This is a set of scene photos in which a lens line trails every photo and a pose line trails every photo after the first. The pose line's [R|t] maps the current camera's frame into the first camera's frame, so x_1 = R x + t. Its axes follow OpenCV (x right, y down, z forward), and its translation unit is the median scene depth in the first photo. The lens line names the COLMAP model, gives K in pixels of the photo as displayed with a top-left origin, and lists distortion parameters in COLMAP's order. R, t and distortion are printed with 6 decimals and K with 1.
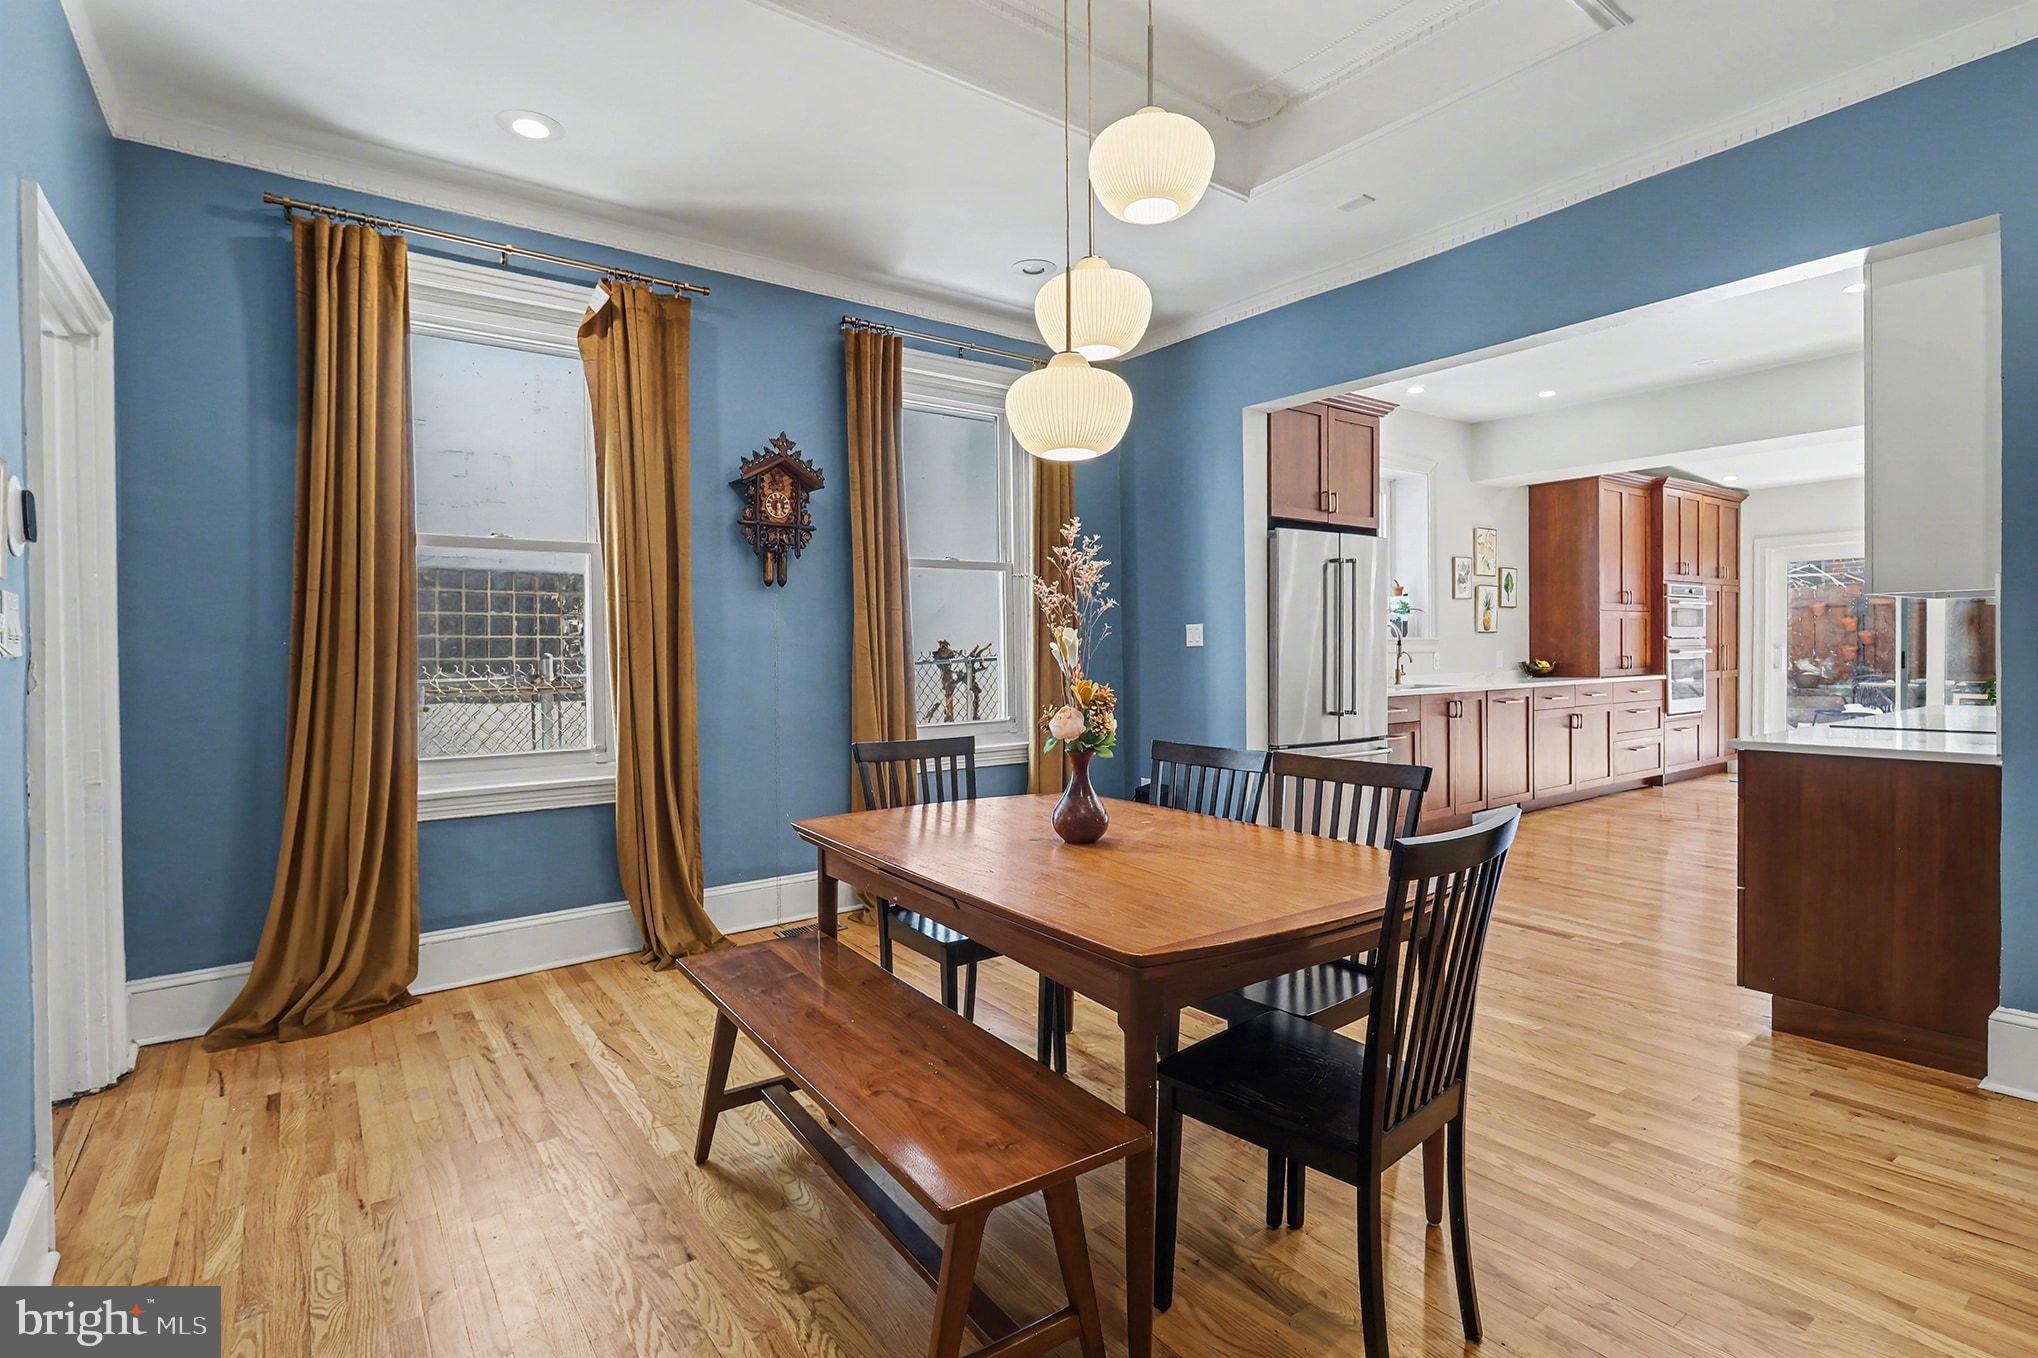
lens RADIAL K [[1008.9, 0, 1015.0], [0, 1008.9, 650.3], [0, 0, 1]] dist [0.000111, -0.000937]
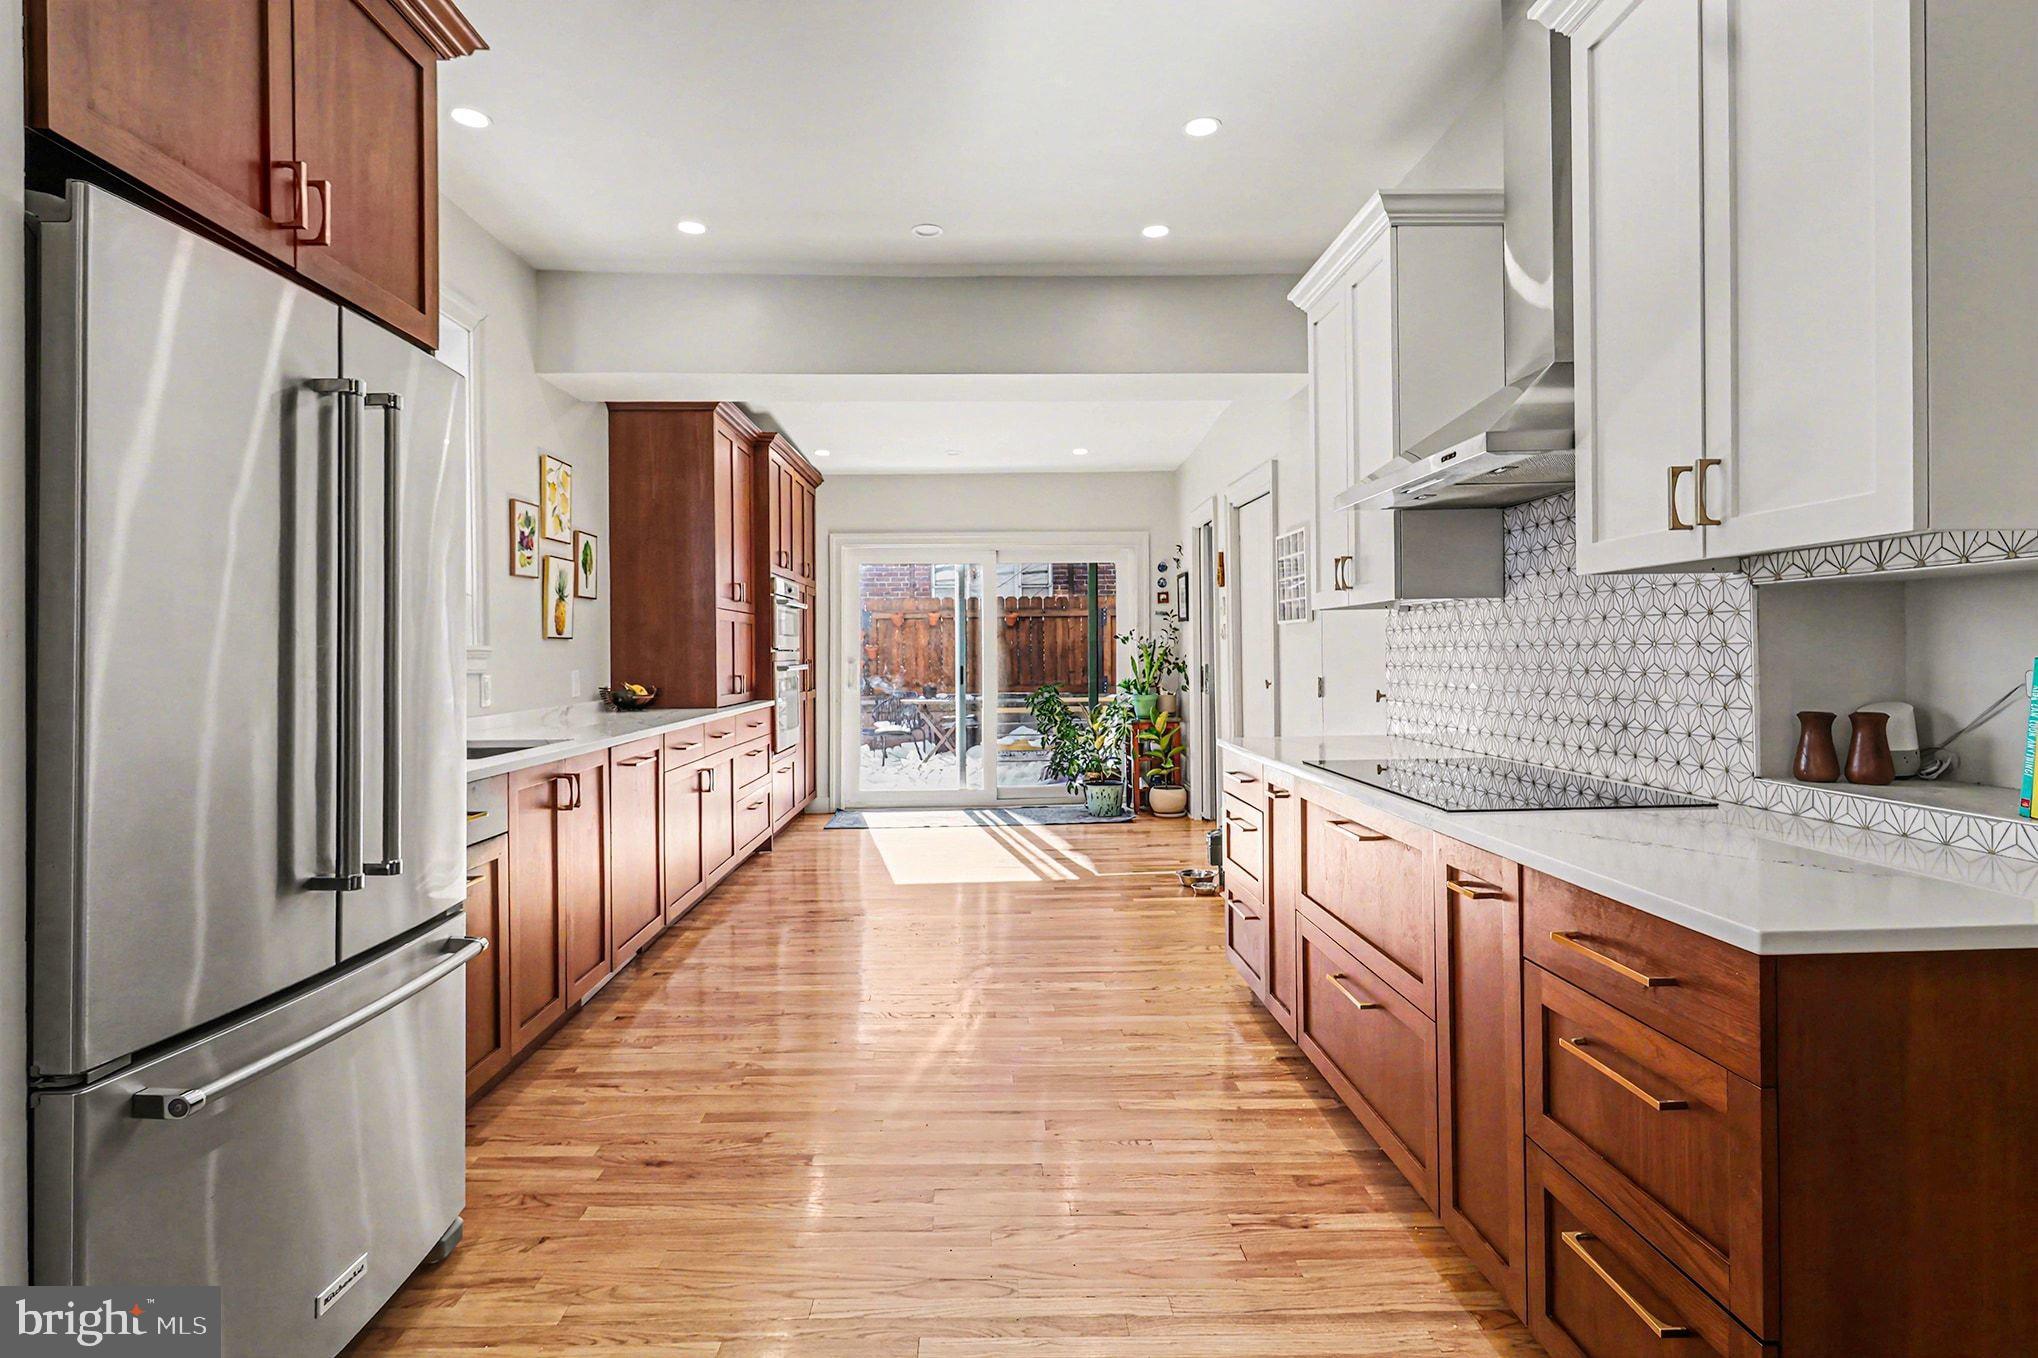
lens RADIAL K [[1041.6, 0, 1013.4], [0, 1041.6, 653.4], [0, 0, 1]] dist [0.004923, 0.000820]
pose [[0.563611, 0.003045, 0.826034, 0.114750], [0.007923, 0.999927, -0.009092, -0.001465], [-0.826002, 0.011669, 0.563546, 0.431765]]
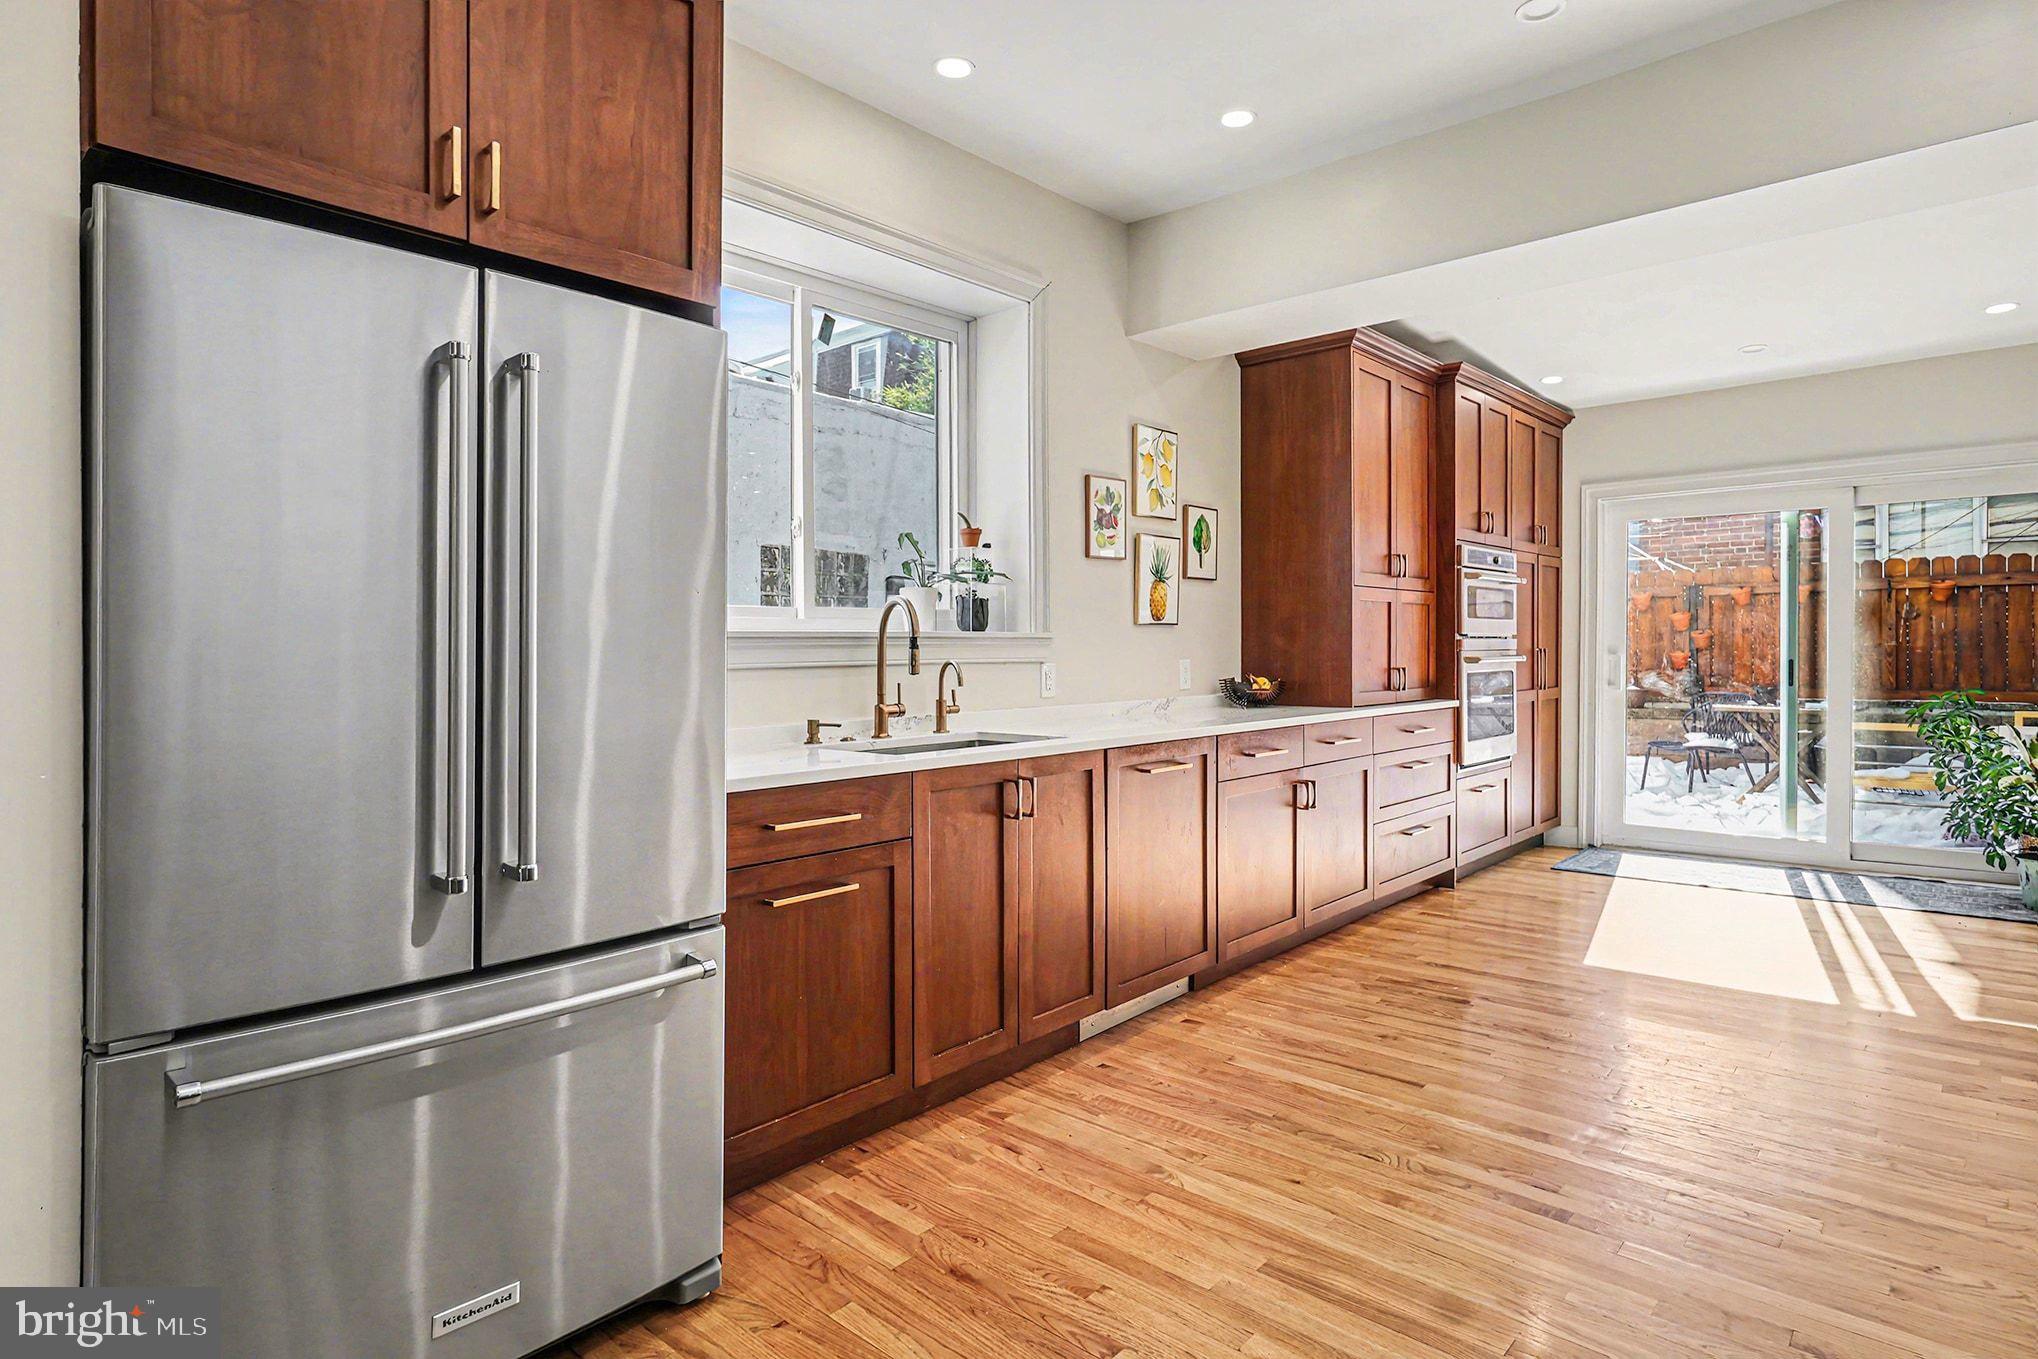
lens RADIAL K [[1104.4, 0, 1061.8], [0, 1104.4, 654.9], [0, 0, 1]] dist [0.007339, -0.000644]
pose [[0.973696, 0.000689, 0.227851, 0.277934], [-0.000749, 1.000000, 0.000179, -0.001672], [-0.227851, -0.000345, 0.973696, 0.433194]]
